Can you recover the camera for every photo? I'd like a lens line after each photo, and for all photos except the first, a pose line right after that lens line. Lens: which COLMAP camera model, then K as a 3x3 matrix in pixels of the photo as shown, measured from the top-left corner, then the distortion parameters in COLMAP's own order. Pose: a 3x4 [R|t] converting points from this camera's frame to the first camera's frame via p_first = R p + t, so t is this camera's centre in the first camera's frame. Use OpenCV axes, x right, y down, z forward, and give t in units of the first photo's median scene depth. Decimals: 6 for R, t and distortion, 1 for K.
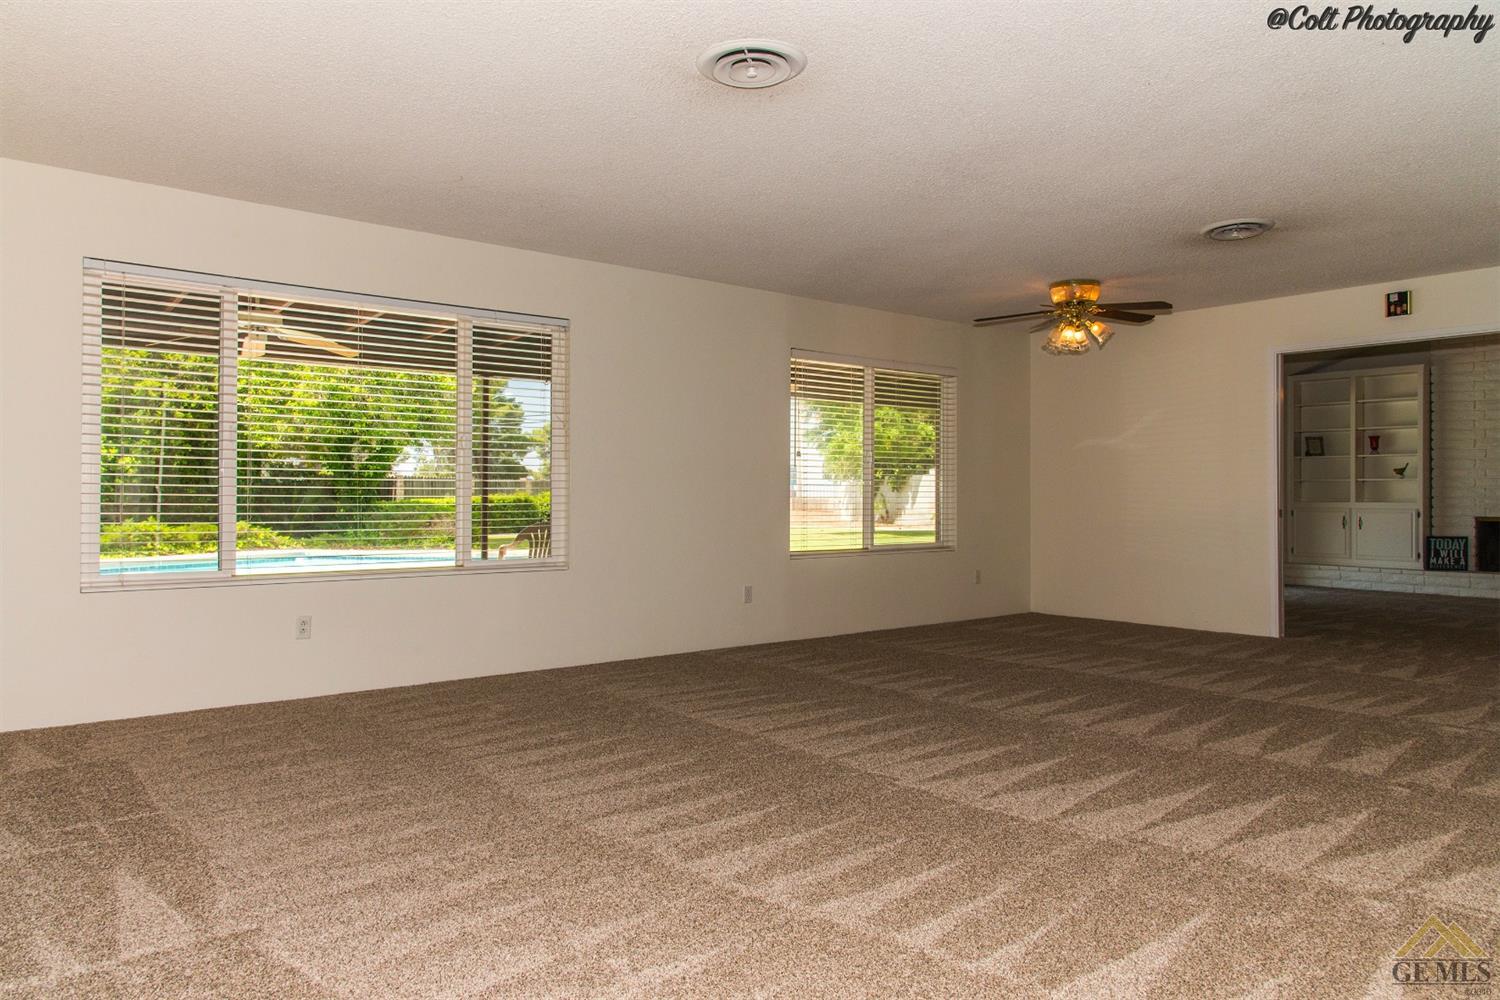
lens RADIAL K [[1005.9, 0, 756.8], [0, 1005.9, 489.2], [0, 0, 1]] dist [-0.001515, -0.000851]
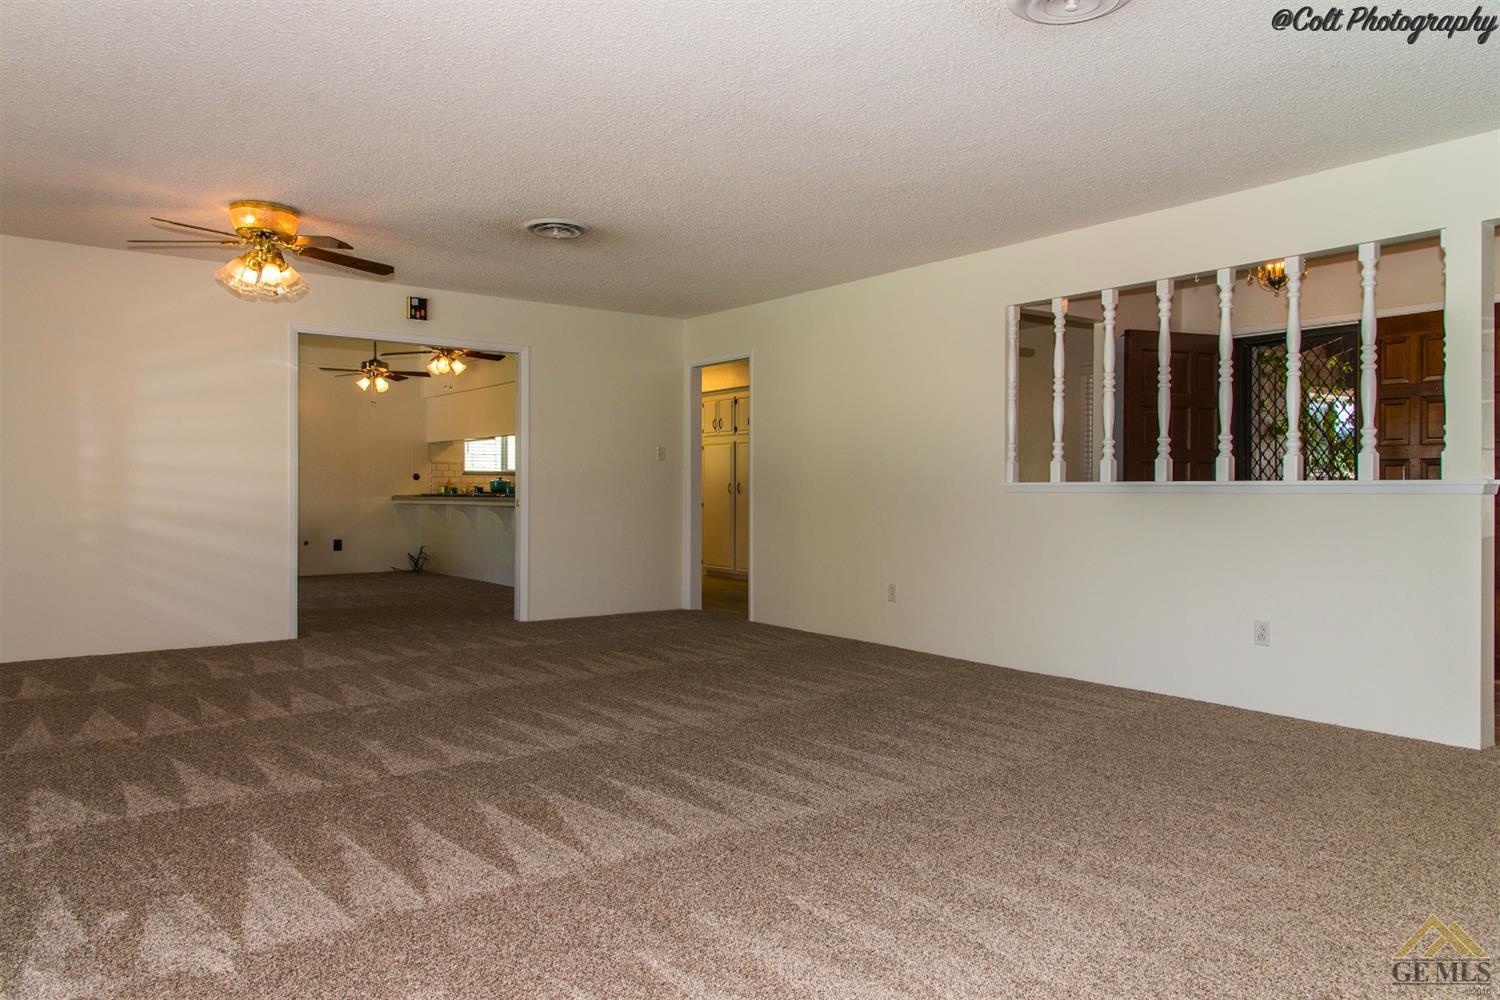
lens RADIAL K [[1005.9, 0, 756.8], [0, 1005.9, 489.2], [0, 0, 1]] dist [-0.001515, -0.000851]
pose [[0.055298, -0.003396, 0.998464, -0.348345], [-0.009142, 0.999951, 0.003908, 0.001807], [-0.998428, -0.009344, 0.055264, 0.475148]]
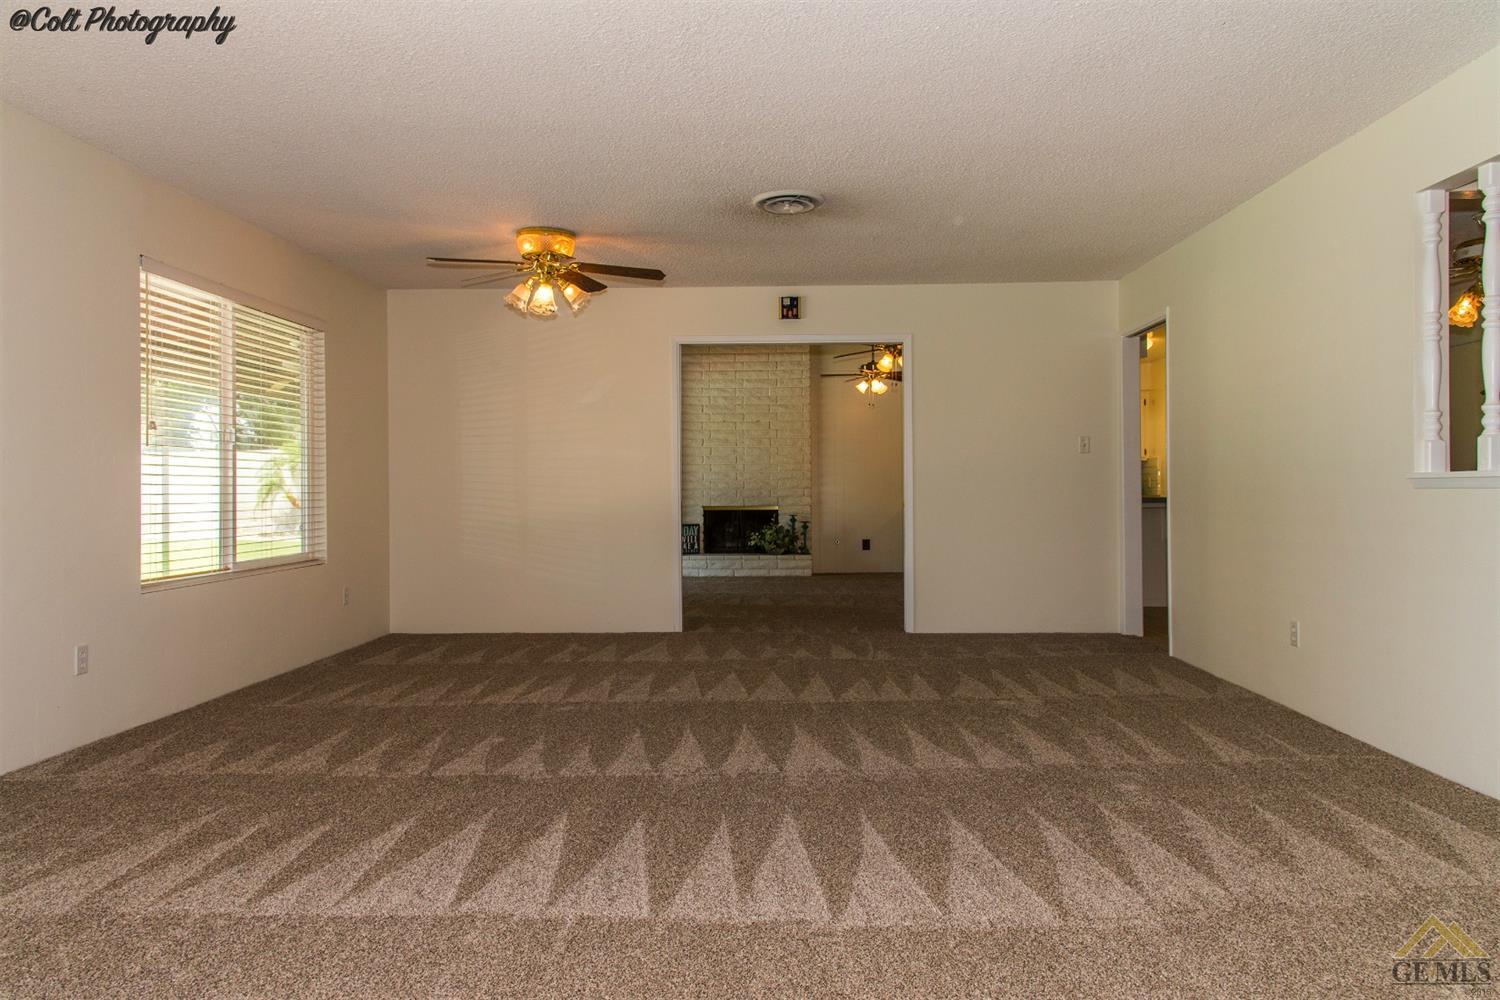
lens RADIAL K [[1021.2, 0, 756.7], [0, 1021.2, 481.1], [0, 0, 1]] dist [0.025605, -0.000383]
pose [[0.664541, -0.000106, 0.747252, -0.164007], [0.002770, 0.999993, -0.002321, 0.002028], [-0.747247, 0.003613, 0.664537, 0.251359]]
